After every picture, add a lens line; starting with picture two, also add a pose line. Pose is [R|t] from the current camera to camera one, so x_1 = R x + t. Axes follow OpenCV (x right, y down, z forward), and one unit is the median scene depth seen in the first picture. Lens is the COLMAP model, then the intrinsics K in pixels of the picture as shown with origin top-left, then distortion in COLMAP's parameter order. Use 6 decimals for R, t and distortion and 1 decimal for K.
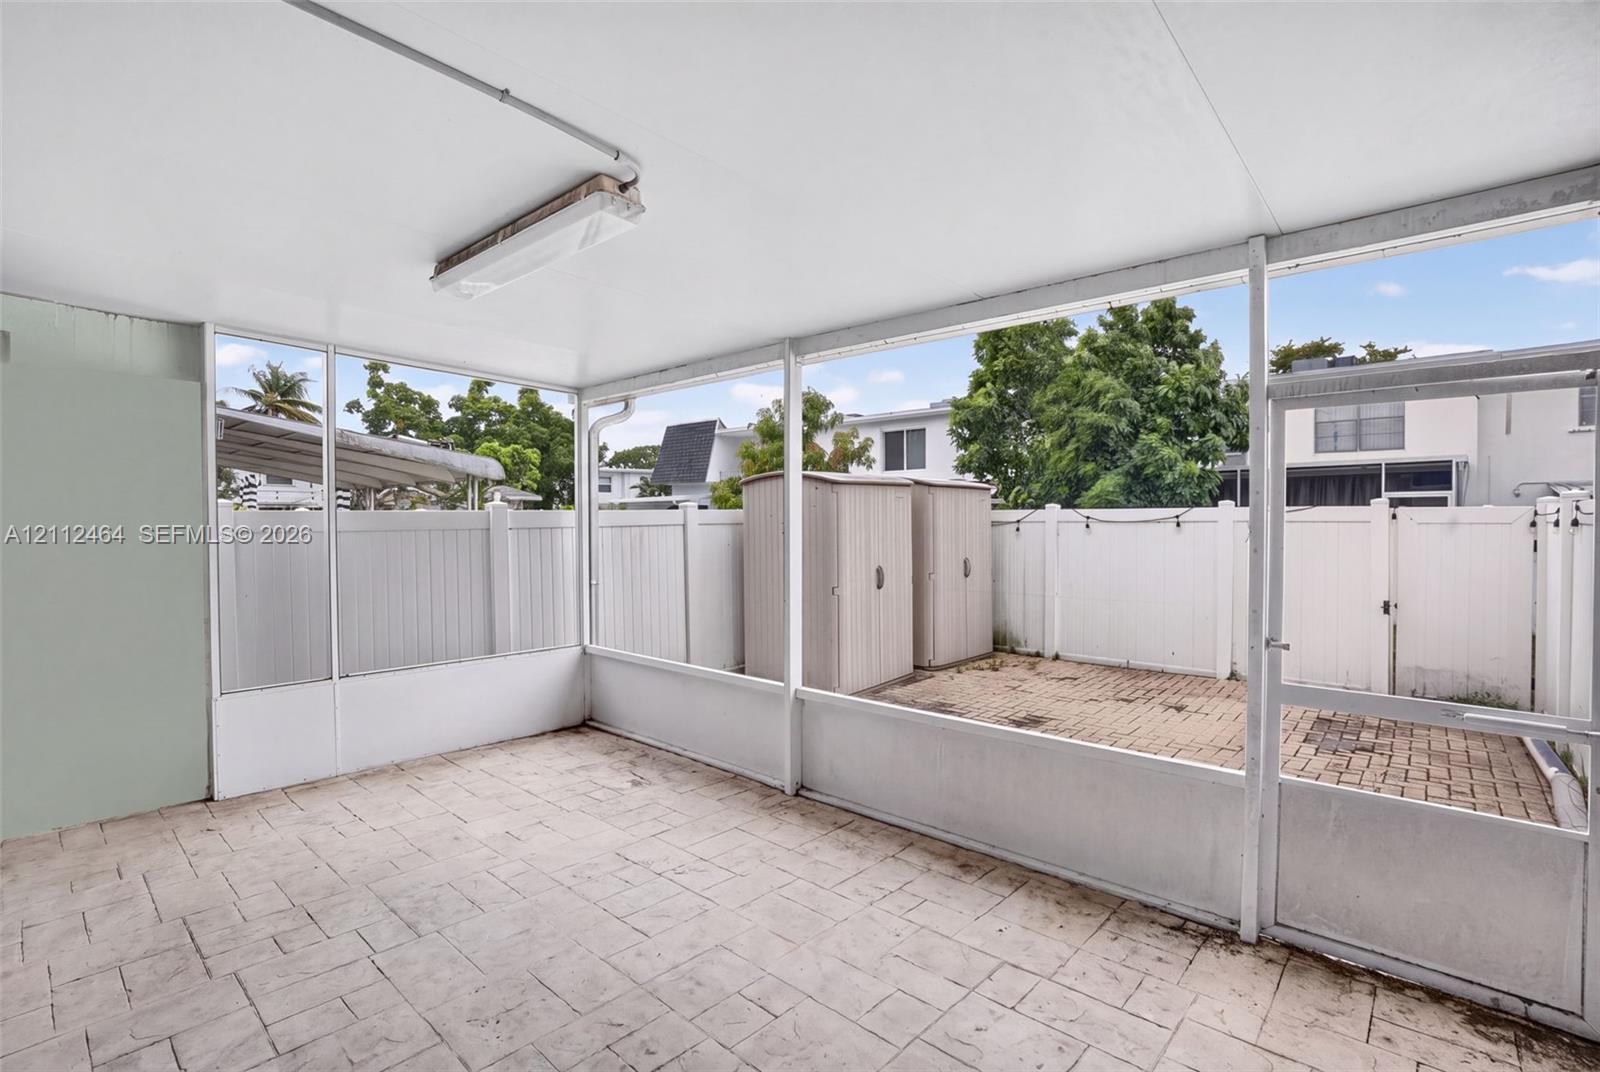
lens RADIAL K [[731.7, 0, 810.4], [0, 731.7, 528.9], [0, 0, 1]] dist [-0.039360, 0.000455]
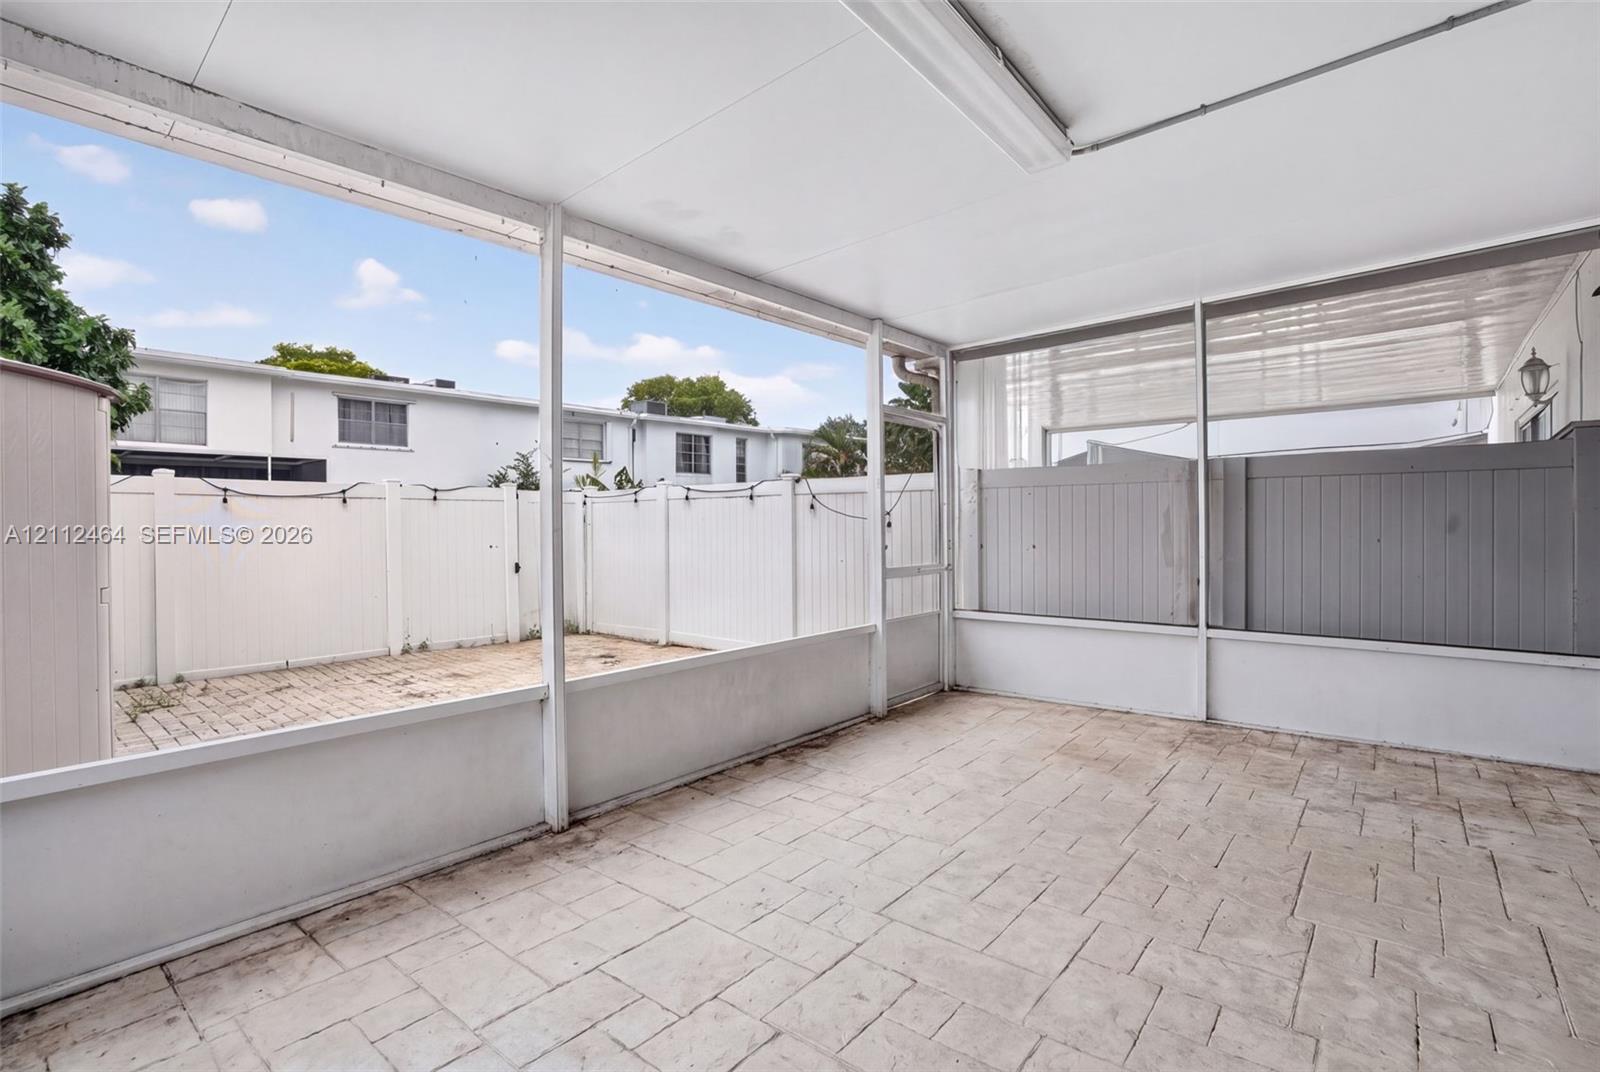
lens RADIAL K [[731.7, 0, 810.4], [0, 731.7, 528.9], [0, 0, 1]] dist [-0.039360, 0.000455]
pose [[-0.030481, -0.004577, 0.999525, -0.427385], [0.021832, 0.999748, 0.005244, 0.038701], [-0.999297, 0.021981, -0.030374, 0.434760]]
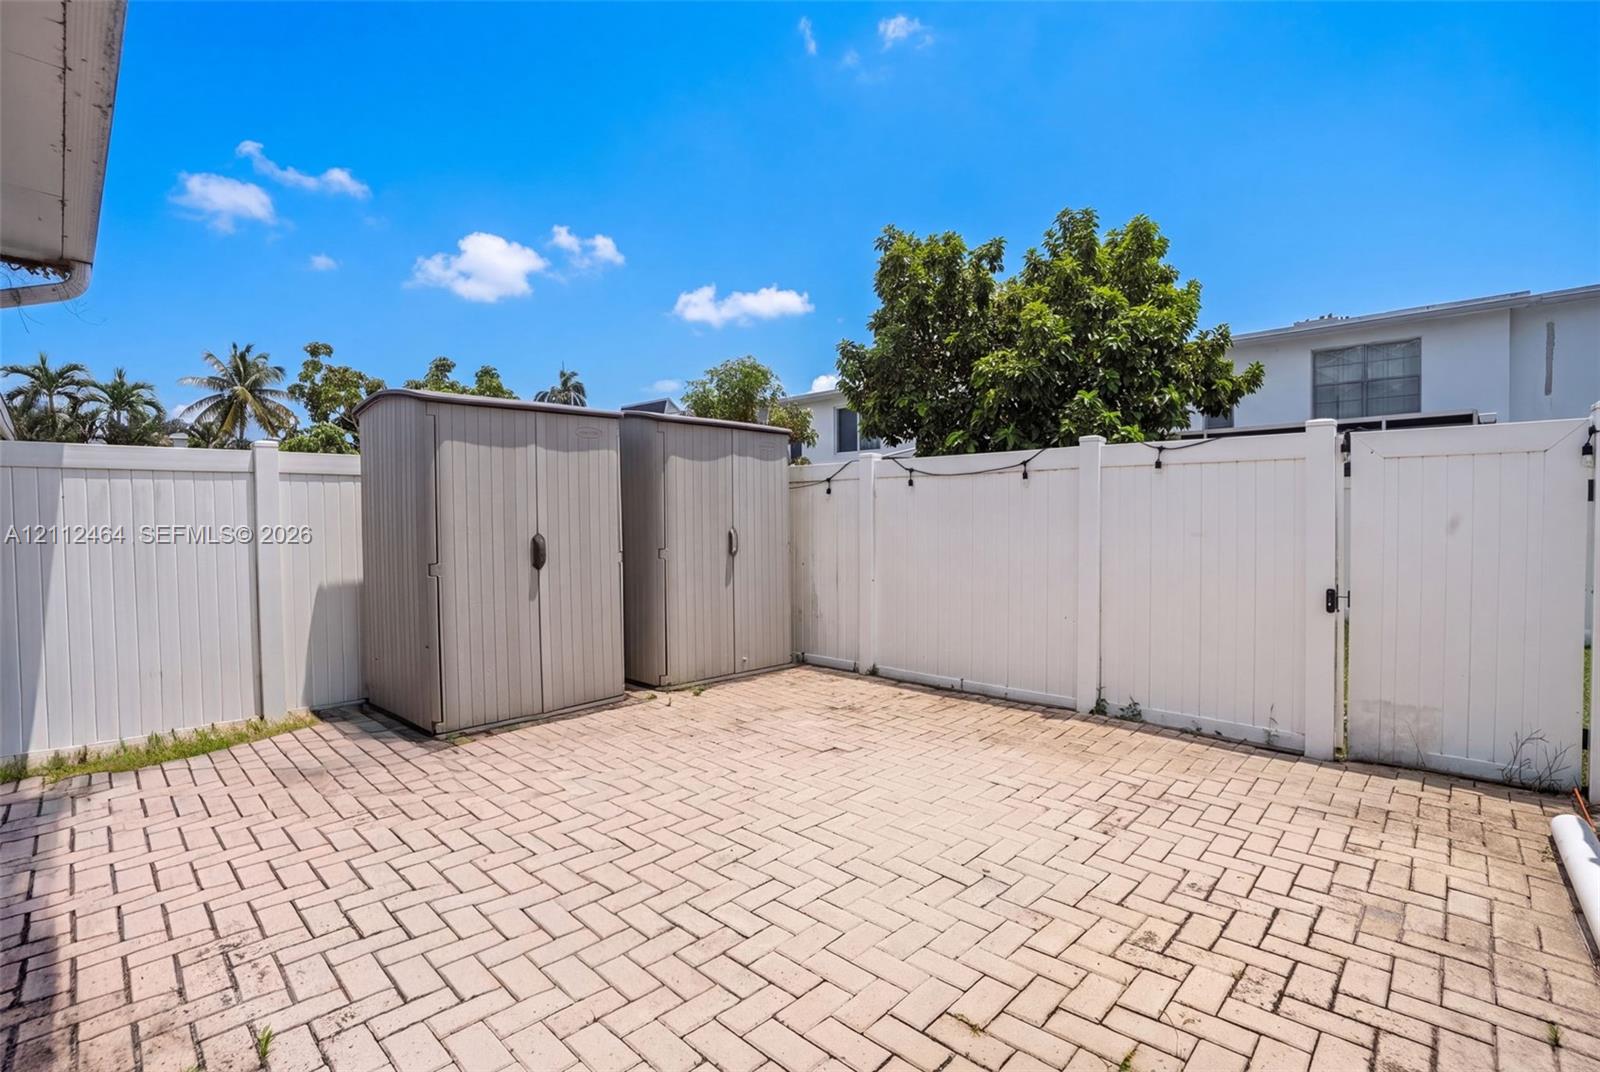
lens RADIAL K [[731.7, 0, 810.4], [0, 731.7, 528.9], [0, 0, 1]] dist [-0.039360, 0.000455]
pose [[0.999482, -0.002919, -0.032065, 0.333002], [0.003063, 0.999985, 0.004432, 0.039723], [0.032052, -0.004527, 0.999476, 0.330280]]
